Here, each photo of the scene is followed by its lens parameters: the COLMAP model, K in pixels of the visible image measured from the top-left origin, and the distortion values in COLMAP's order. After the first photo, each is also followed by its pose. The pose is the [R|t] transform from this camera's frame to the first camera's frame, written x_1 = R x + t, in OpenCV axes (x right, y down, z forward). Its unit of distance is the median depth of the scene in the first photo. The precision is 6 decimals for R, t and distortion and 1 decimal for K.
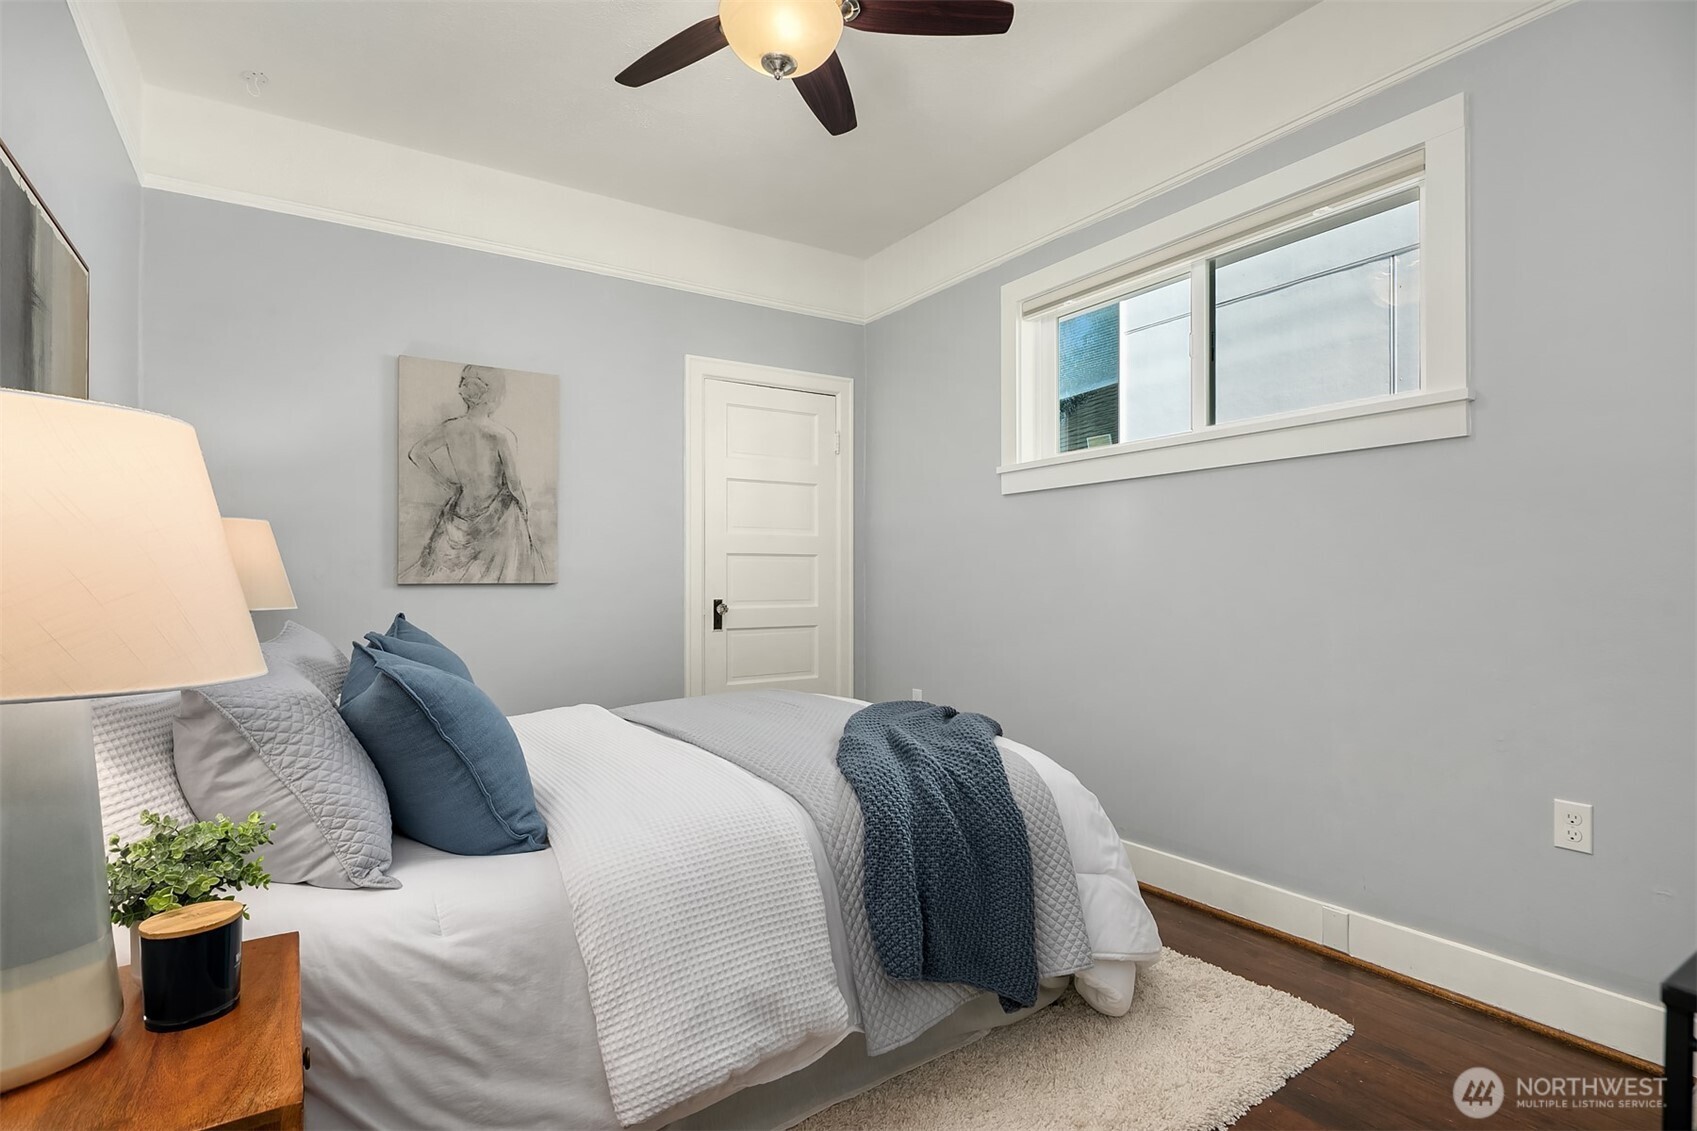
lens RADIAL K [[824.4, 0, 849.8], [0, 824.4, 570.4], [0, 0, 1]] dist [0.000162, -0.000154]
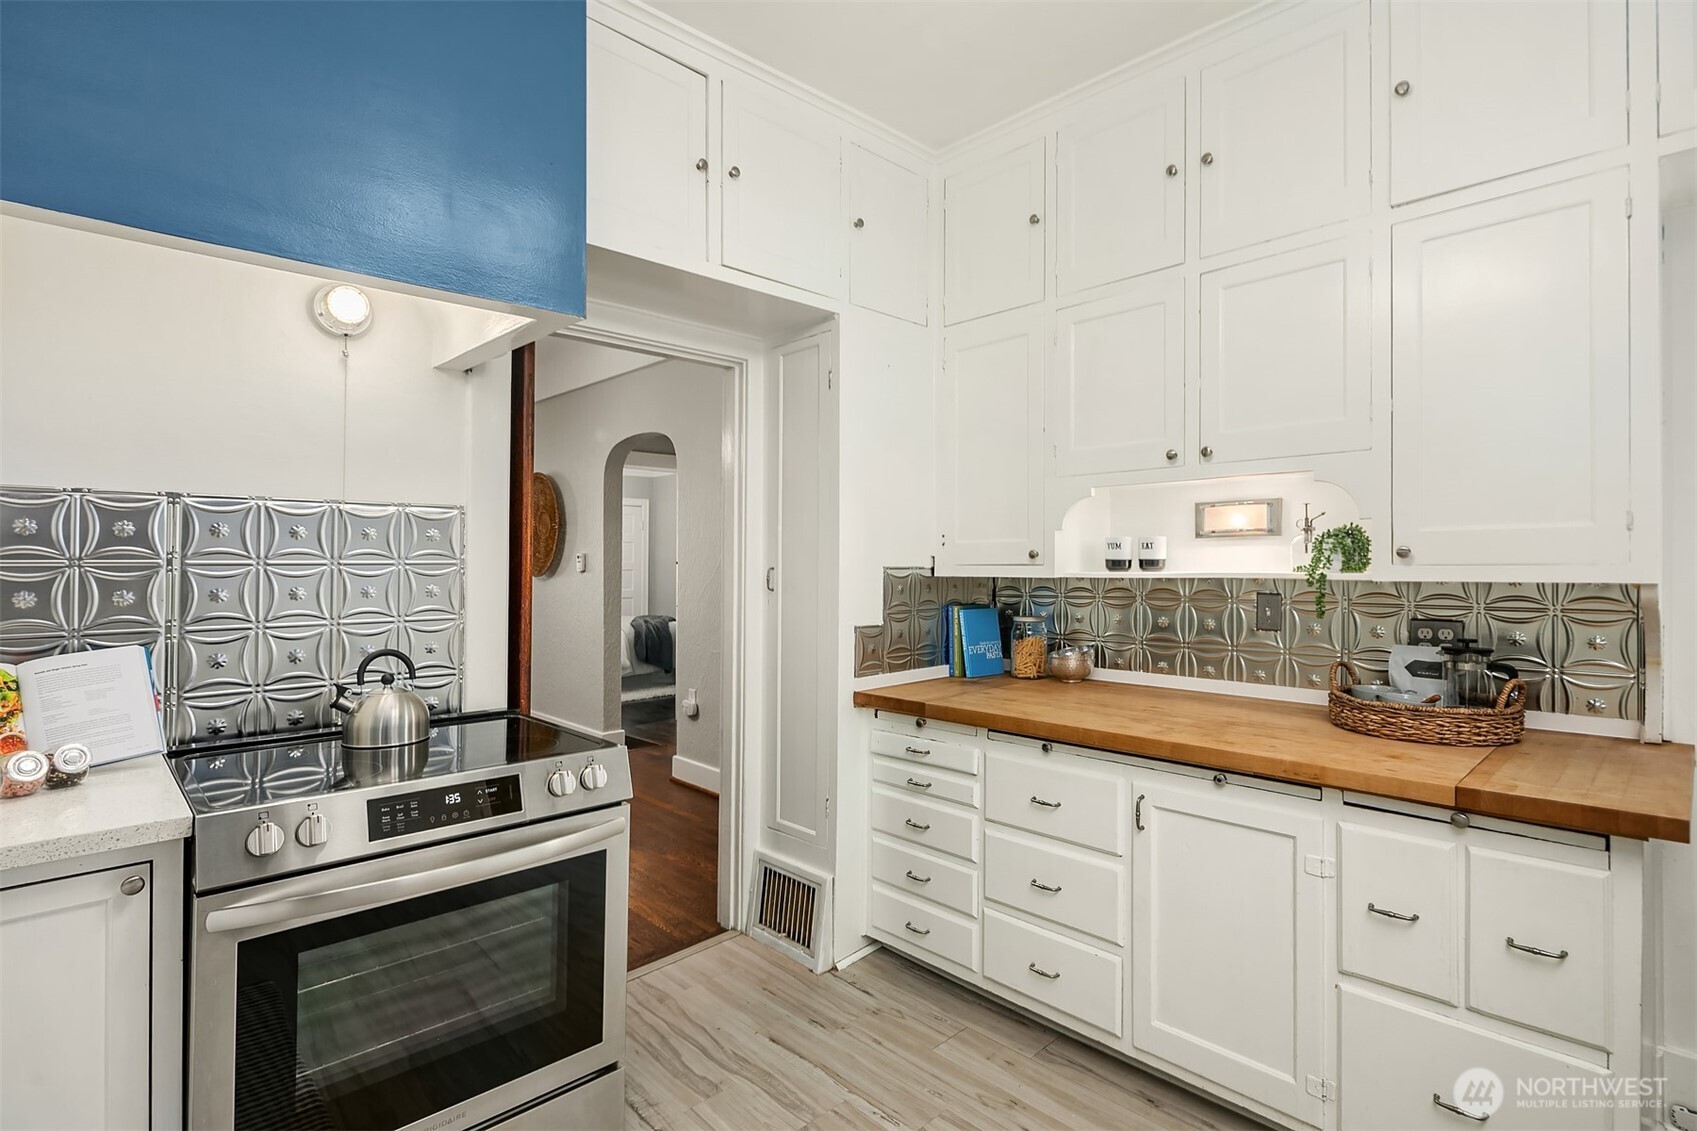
lens RADIAL K [[824.4, 0, 850.1], [0, 824.4, 563.0], [0, 0, 1]] dist [0.000162, -0.000154]
pose [[0.983135, -0.001406, 0.182877, 0.369183], [0.001096, 0.999998, 0.001799, -0.113894], [-0.182879, -0.001568, 0.983134, -3.930207]]
